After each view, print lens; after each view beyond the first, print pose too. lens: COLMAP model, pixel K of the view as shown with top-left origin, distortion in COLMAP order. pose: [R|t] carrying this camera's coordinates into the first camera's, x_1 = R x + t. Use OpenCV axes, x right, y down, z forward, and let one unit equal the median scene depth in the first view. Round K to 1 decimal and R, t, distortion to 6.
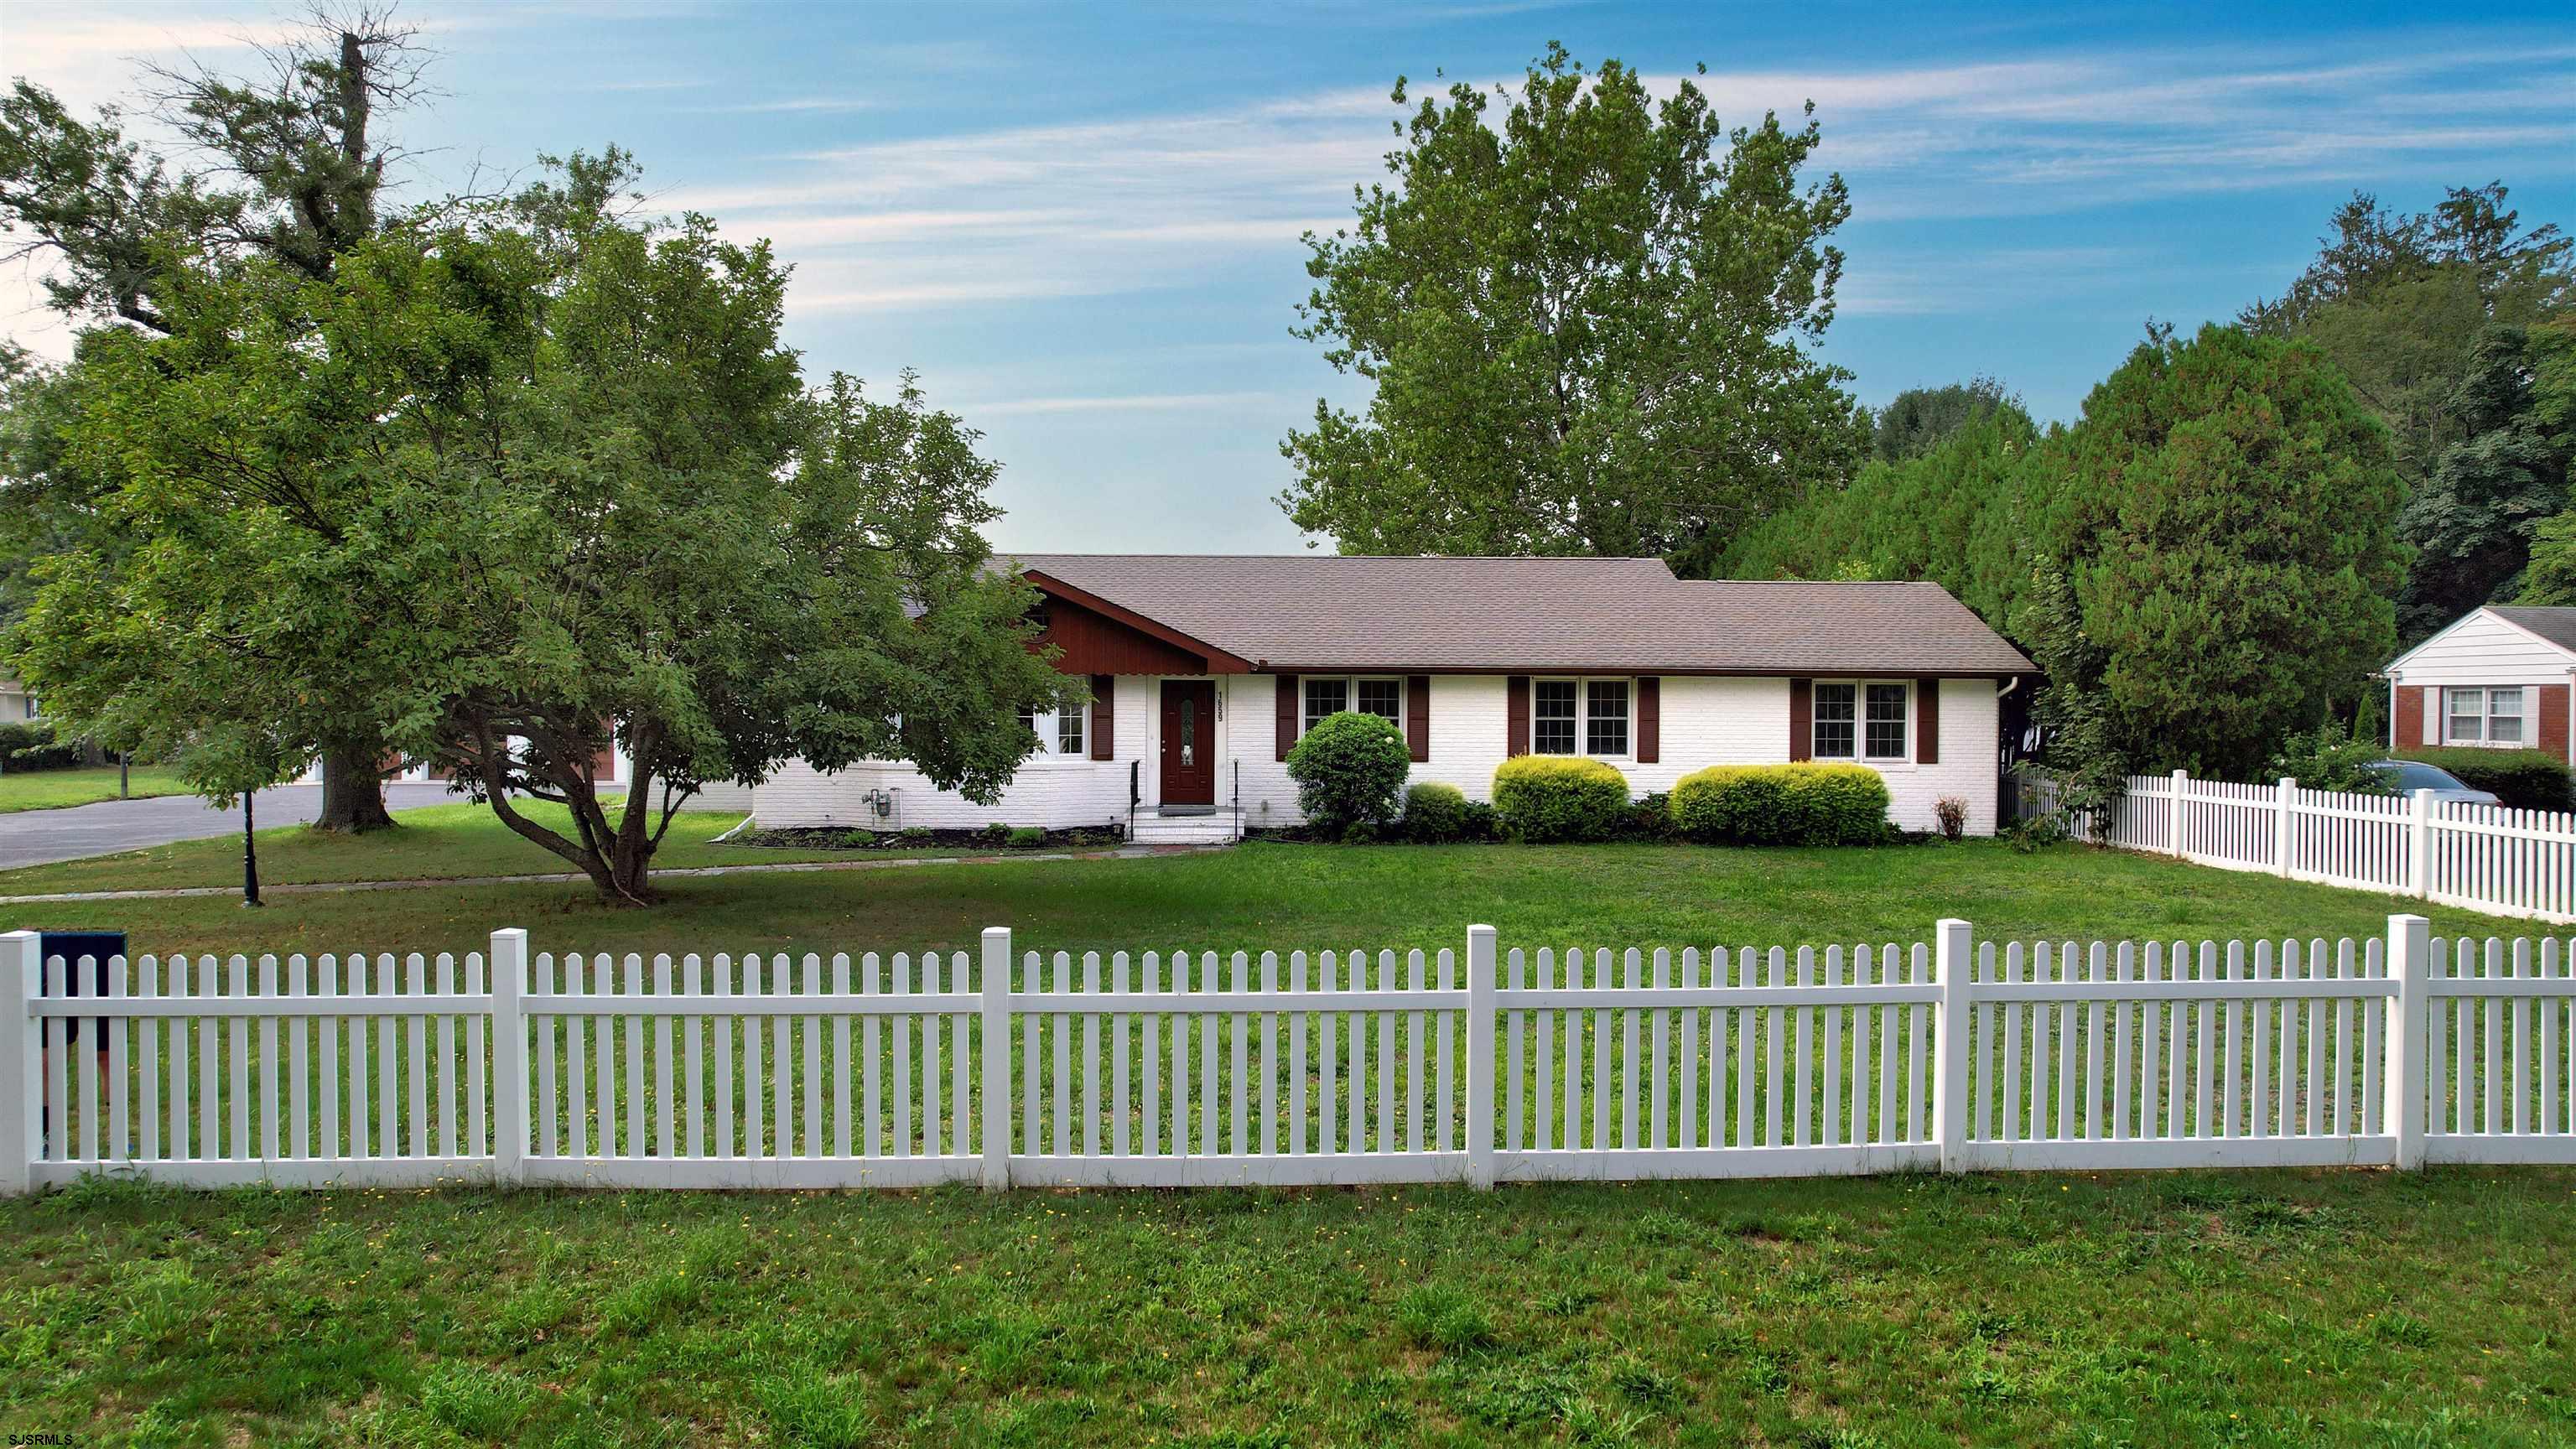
lens RADIAL K [[1634.5, 0, 1275.0], [0, 1634.5, 732.2], [0, 0, 1]] dist [-0.084579, 0.062873]
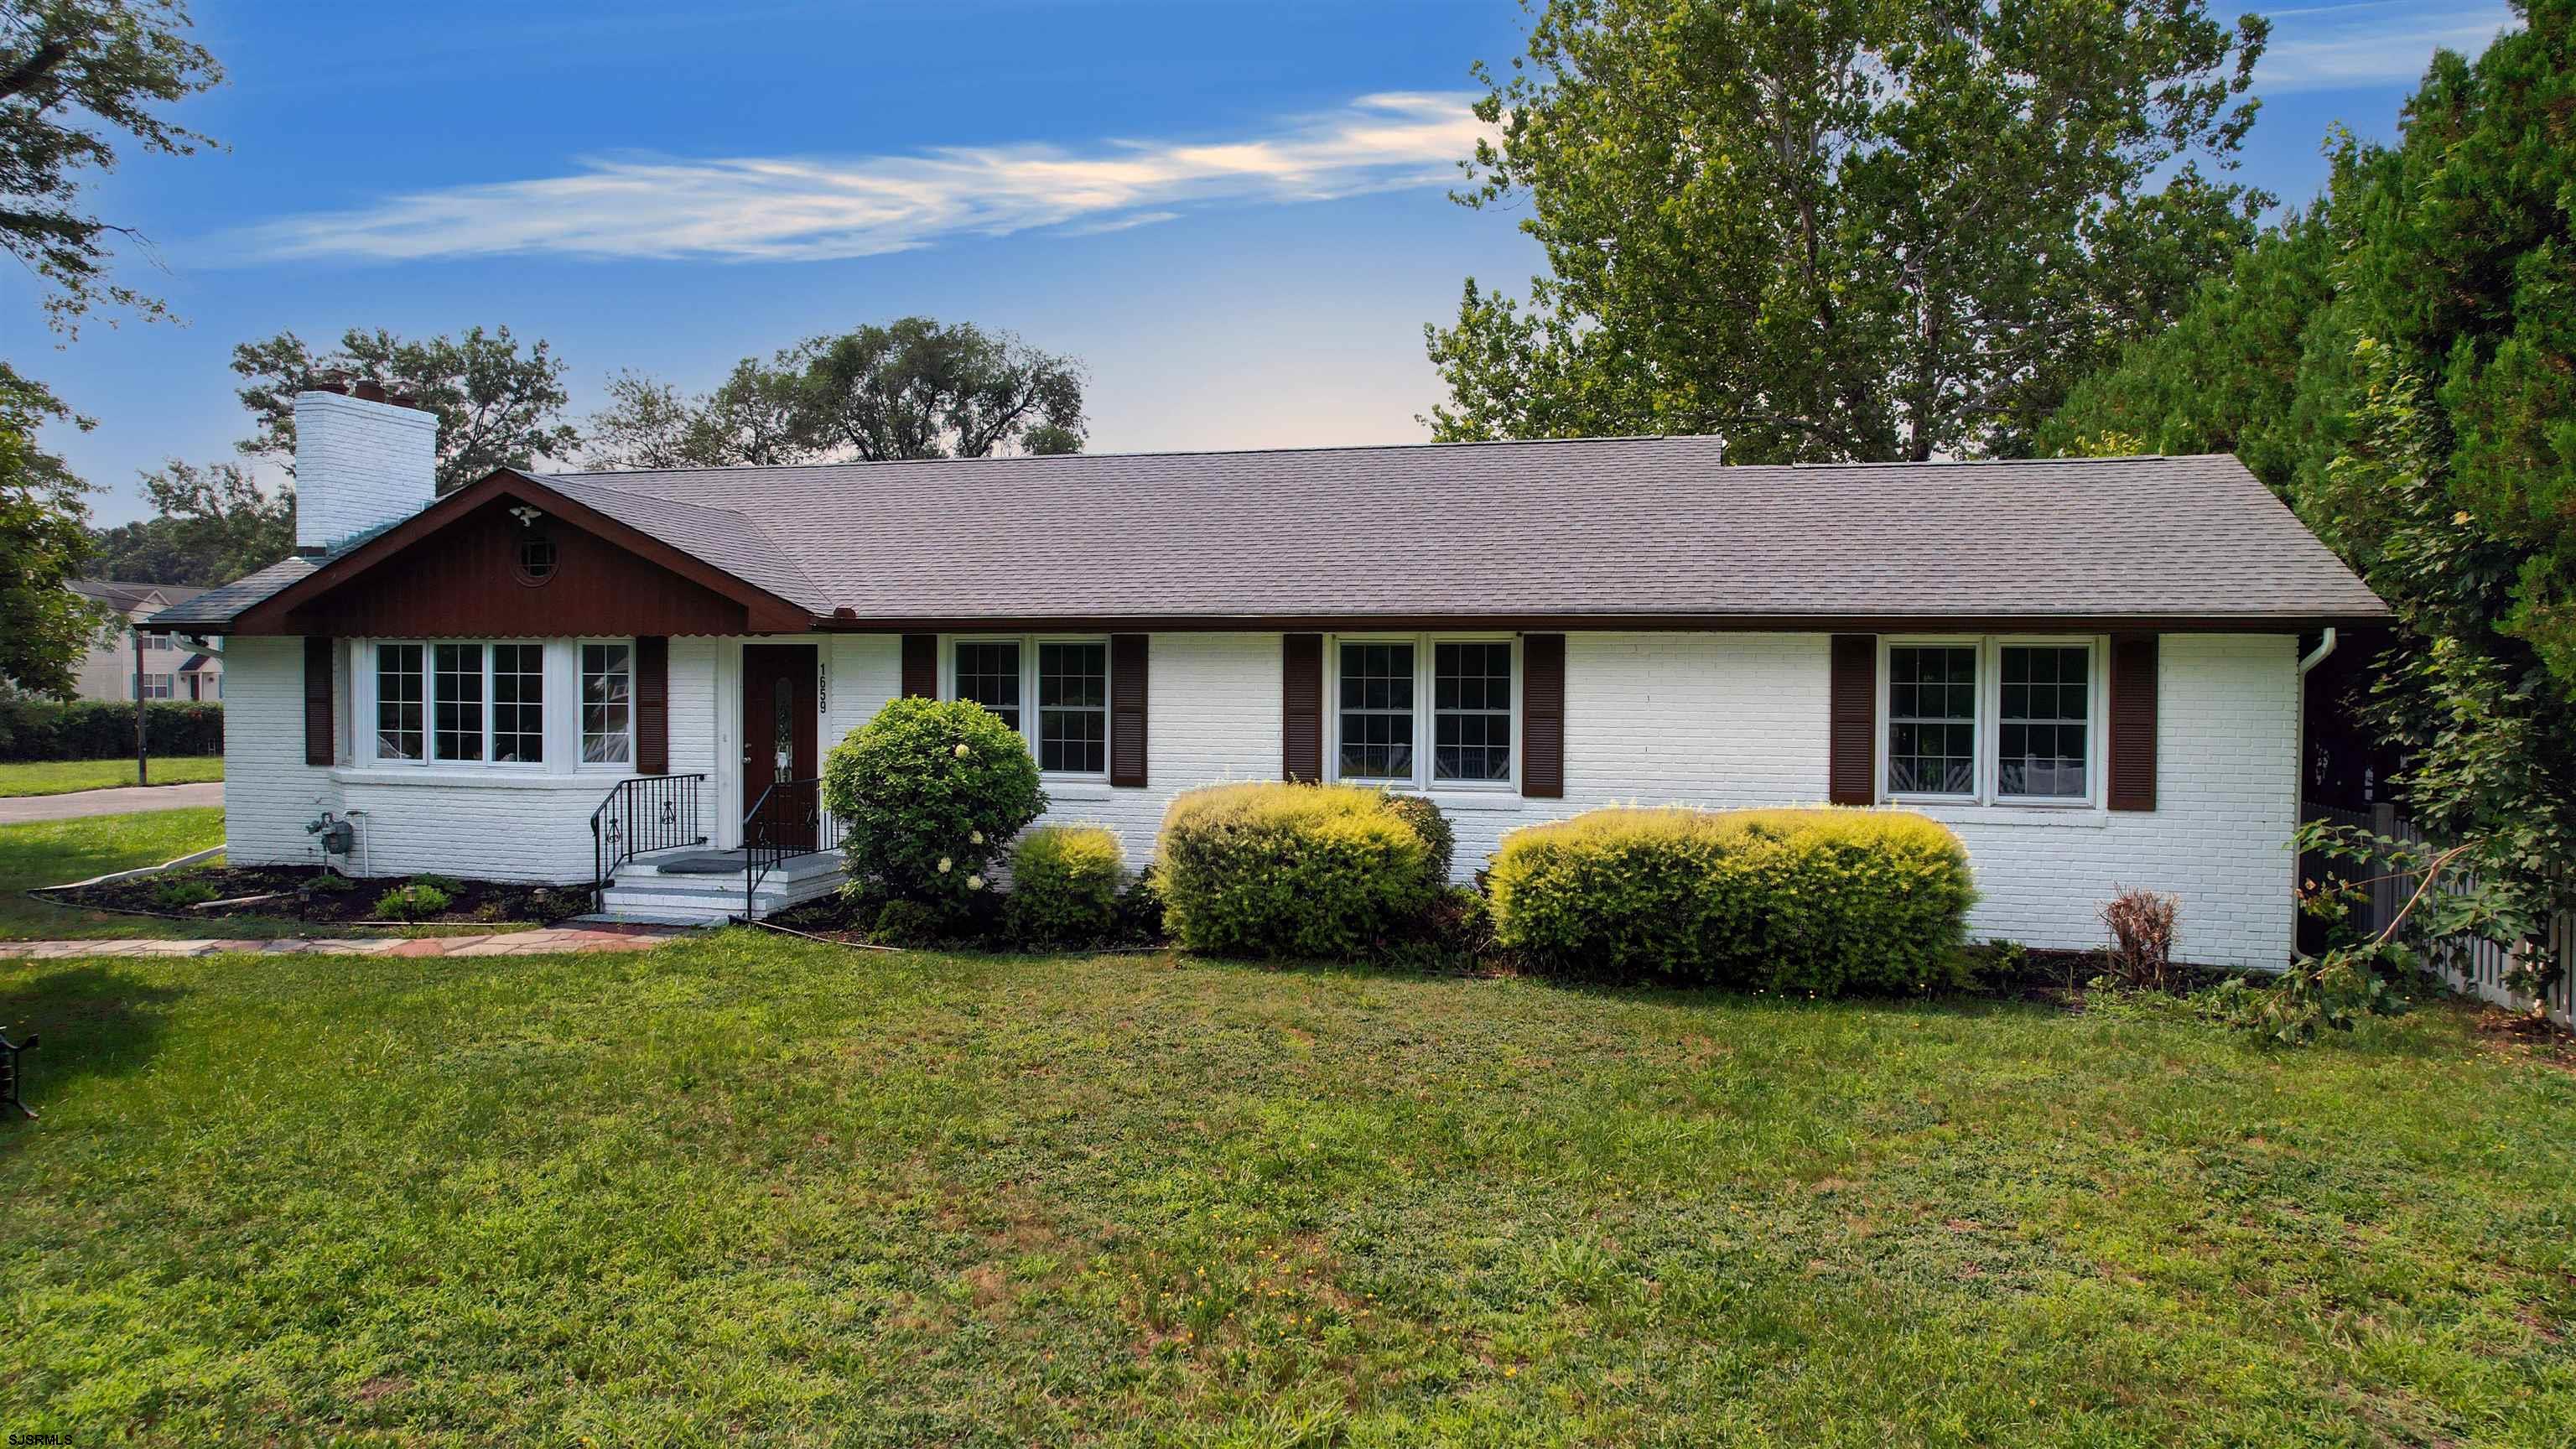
lens RADIAL K [[1634.5, 0, 1275.0], [0, 1634.5, 732.2], [0, 0, 1]] dist [-0.084579, 0.062873]
pose [[0.956694, 0.010208, -0.290916, 0.299534], [-0.007188, 0.999909, 0.011450, -0.007713], [0.291006, -0.008863, 0.956680, 0.471816]]
